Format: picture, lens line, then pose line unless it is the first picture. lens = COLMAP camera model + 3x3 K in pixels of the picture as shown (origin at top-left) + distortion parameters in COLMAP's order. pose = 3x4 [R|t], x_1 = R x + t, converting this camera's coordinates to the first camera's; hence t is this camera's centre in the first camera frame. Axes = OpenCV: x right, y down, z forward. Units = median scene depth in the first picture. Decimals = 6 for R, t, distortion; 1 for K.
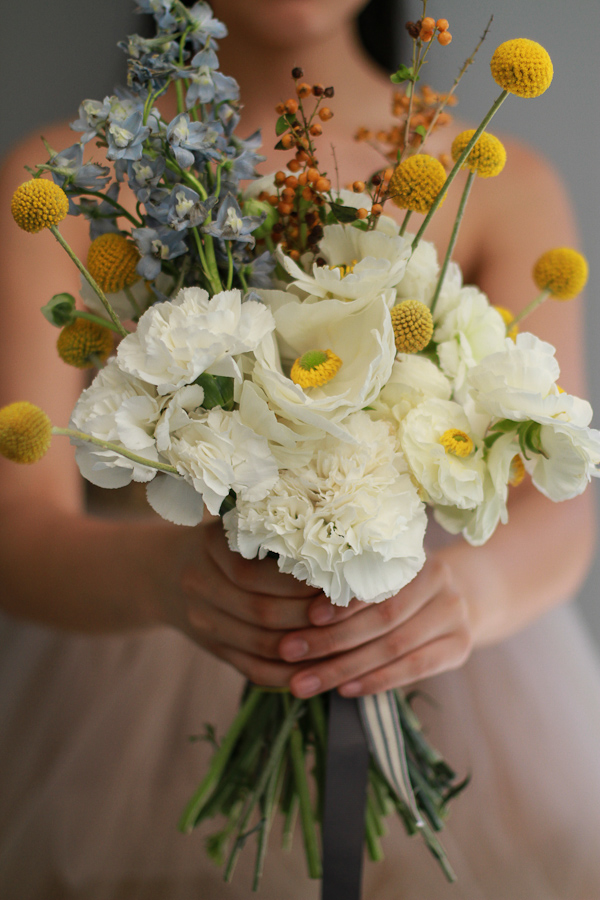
lens RADIAL K [[2143.3, 0, 300.0], [0, 2143.3, 450.0], [0, 0, 1]] dist [-0.141930, -0.070762]
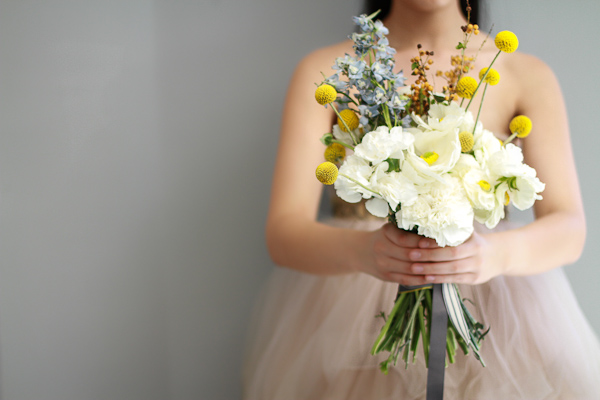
lens RADIAL K [[1428.9, 0, 300.0], [0, 1428.9, 200.0], [0, 0, 1]] dist [-0.141930, -0.070762]
pose [[0.999814, -0.011728, -0.015286, -0.123309], [0.010095, 0.994644, -0.102863, 0.188768], [0.016410, 0.102690, 0.994578, -0.718261]]
